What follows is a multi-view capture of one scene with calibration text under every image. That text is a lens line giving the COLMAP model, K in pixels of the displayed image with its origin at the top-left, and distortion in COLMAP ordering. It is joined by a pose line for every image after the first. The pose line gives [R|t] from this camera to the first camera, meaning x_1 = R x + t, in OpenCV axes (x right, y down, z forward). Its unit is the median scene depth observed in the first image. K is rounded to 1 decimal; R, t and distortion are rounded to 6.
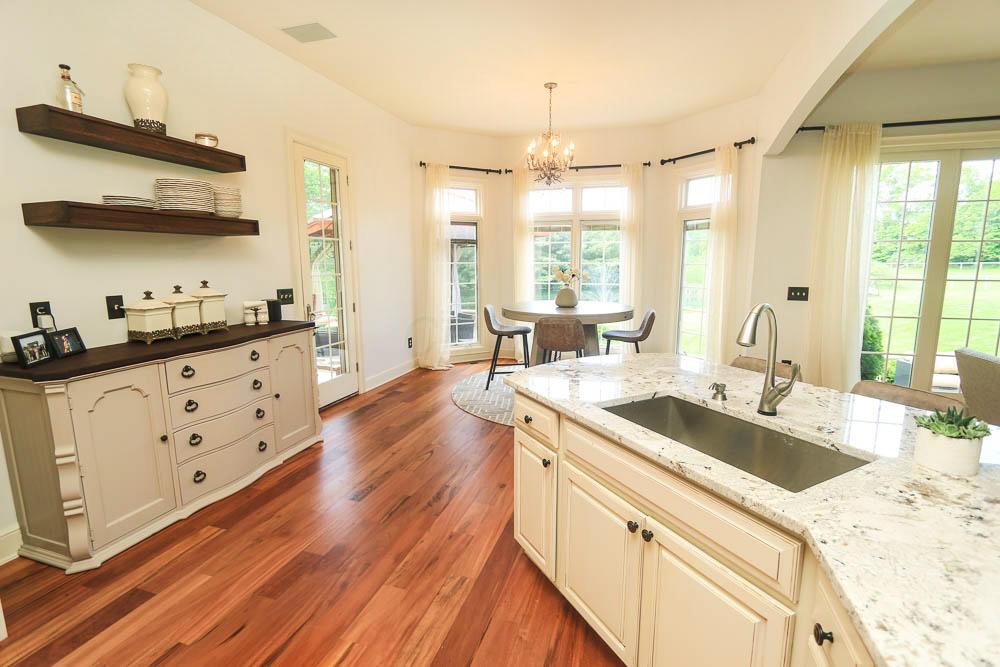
lens RADIAL K [[456.2, 0, 503.7], [0, 456.2, 329.4], [0, 0, 1]] dist [-0.016959, 0.002481]
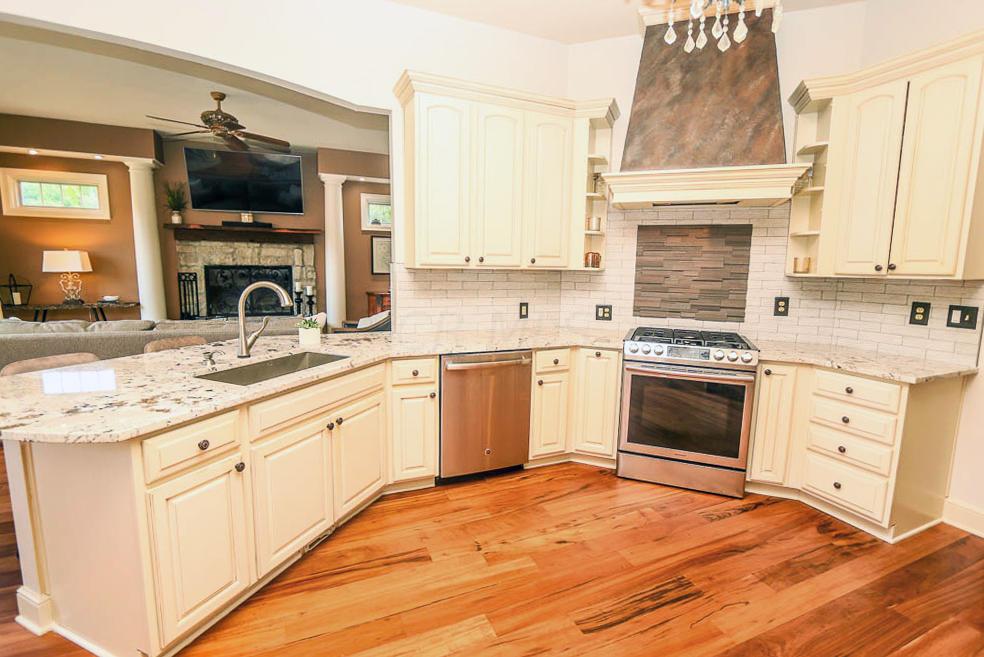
lens RADIAL K [[448.9, 0, 499.4], [0, 448.9, 325.3], [0, 0, 1]] dist [-0.016959, 0.002481]
pose [[-0.658718, -0.111493, 0.744083, -0.496504], [0.095315, 0.968626, 0.229518, -0.081592], [-0.746328, 0.222110, -0.627425, 0.603609]]
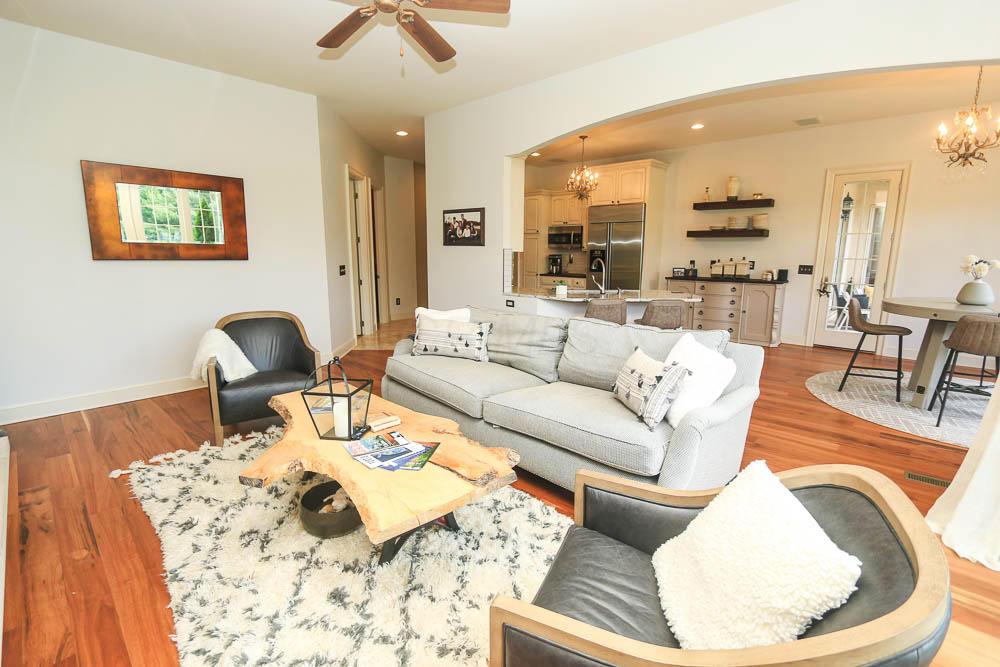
lens RADIAL K [[456.2, 0, 504.3], [0, 456.2, 329.4], [0, 0, 1]] dist [-0.016959, 0.002481]
pose [[-0.434293, 0.156178, -0.887129, 1.821421], [-0.138780, 0.961494, 0.237210, -0.118539], [0.890017, 0.226135, -0.395896, 0.817286]]
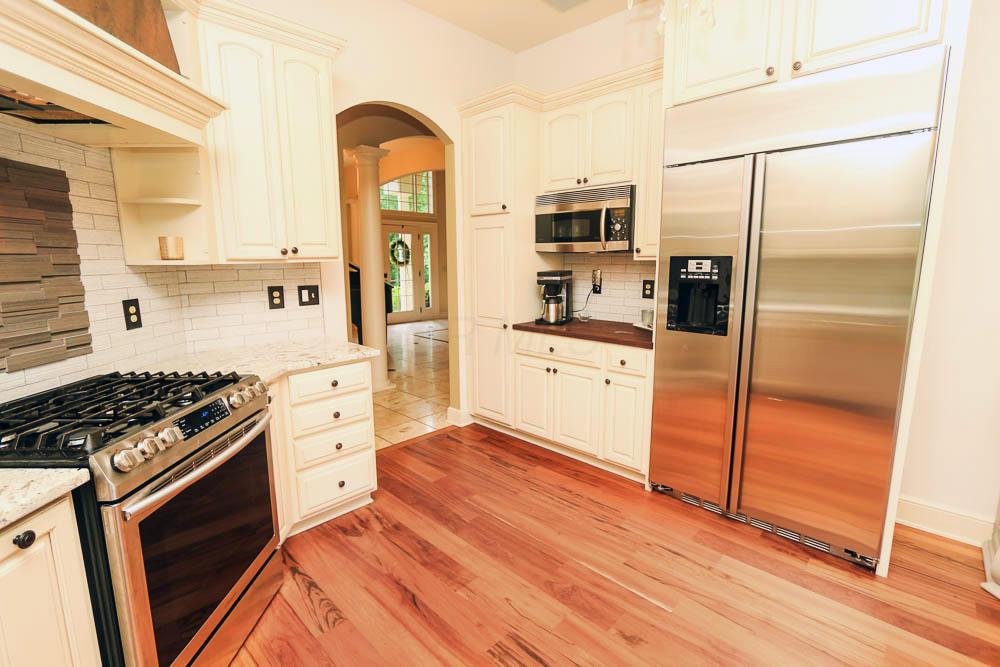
lens RADIAL K [[456.2, 0, 499.7], [0, 456.2, 330.6], [0, 0, 1]] dist [-0.016959, 0.002481]
pose [[-0.460213, 0.141315, -0.876490, 0.127970], [-0.129204, 0.966080, 0.223599, -0.023894], [0.878357, 0.216149, -0.426344, 0.249652]]
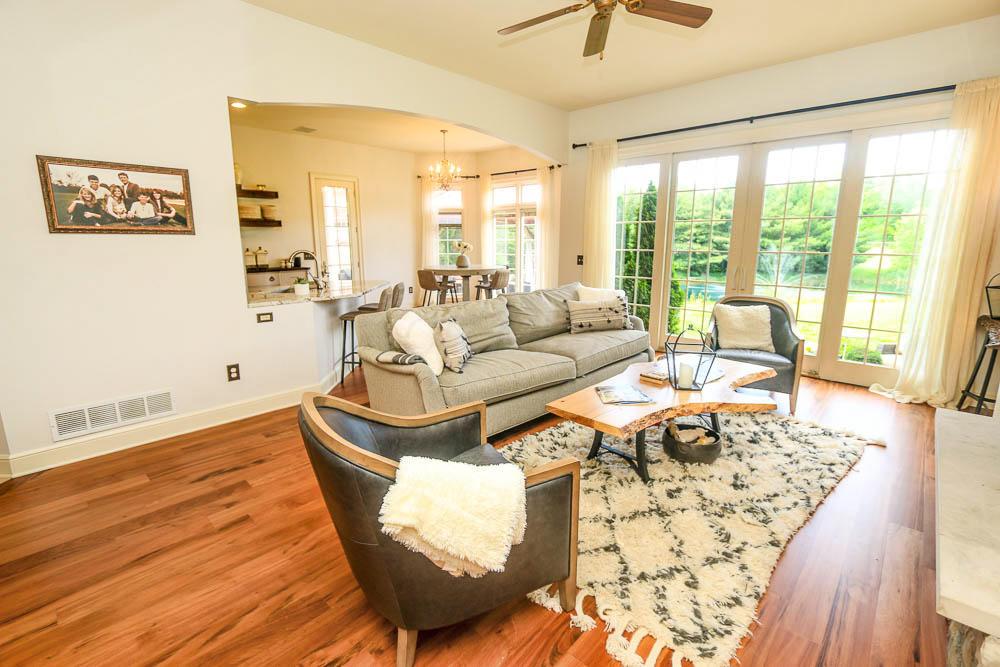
lens RADIAL K [[456.2, 0, 503.0], [0, 456.2, 333.5], [0, 0, 1]] dist [-0.016959, 0.002481]
pose [[0.900578, 0.086029, -0.426097, 1.390080], [-0.063543, 0.995745, 0.066739, 0.095220], [0.430026, -0.033028, 0.902212, -0.555090]]
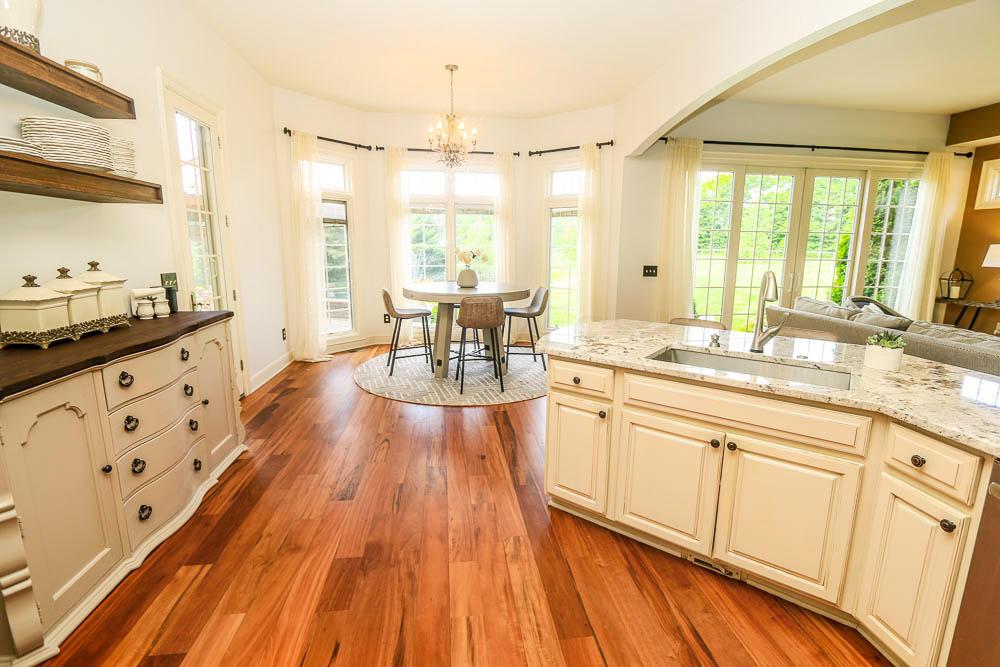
lens RADIAL K [[456.2, 0, 504.2], [0, 456.2, 331.1], [0, 0, 1]] dist [-0.016959, 0.002481]
pose [[0.906338, -0.068204, 0.417013, -0.327206], [0.053409, 0.997463, 0.047059, 0.007942], [-0.419165, -0.020380, 0.907681, 0.031929]]
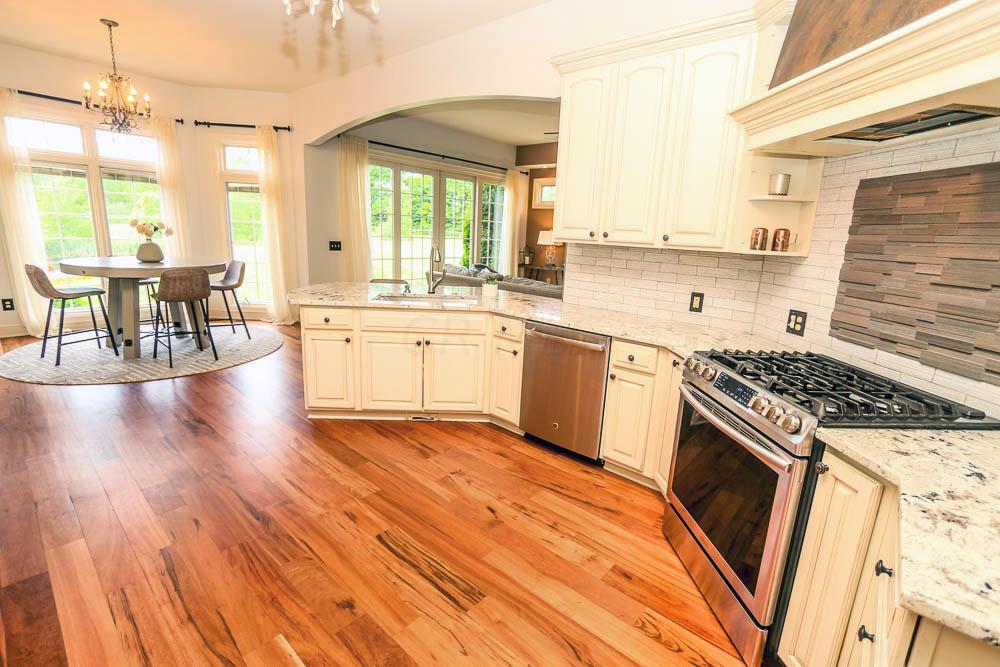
lens RADIAL K [[456.2, 0, 508.4], [0, 456.2, 331.4], [0, 0, 1]] dist [-0.016959, 0.002481]
pose [[0.396598, -0.174455, 0.901263, -0.668672], [0.088360, 0.984472, 0.151679, 0.027623], [-0.913730, 0.019480, 0.405854, -0.147515]]
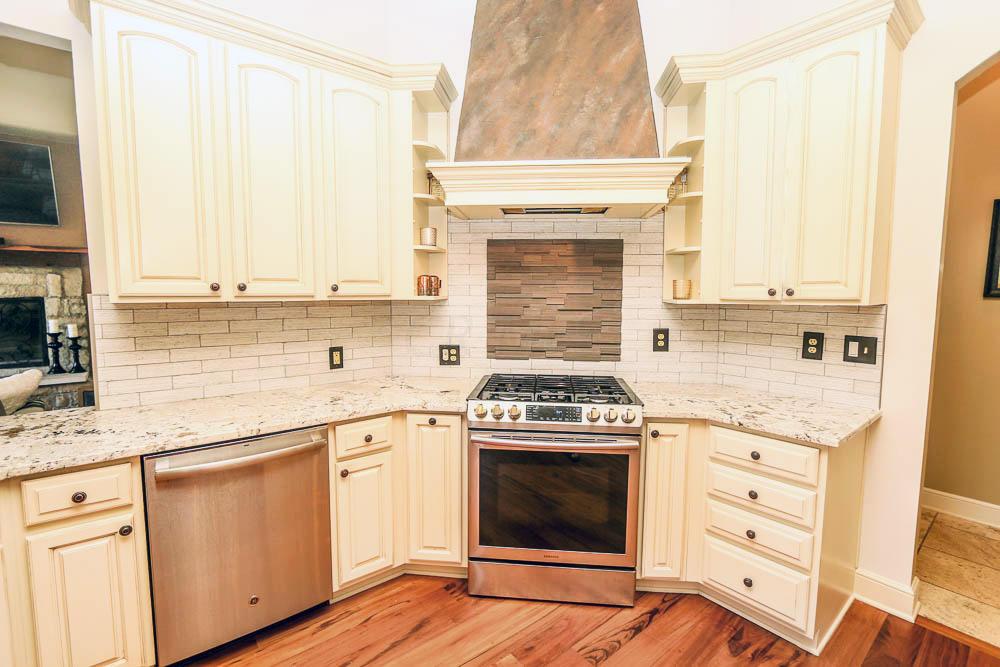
lens RADIAL K [[456.2, 0, 505.6], [0, 456.2, 330.6], [0, 0, 1]] dist [-0.016959, 0.002481]
pose [[-0.835326, -0.051361, 0.547350, -0.386808], [0.077141, 0.974825, 0.209201, -0.046887], [-0.544316, 0.216974, -0.810335, 0.332060]]
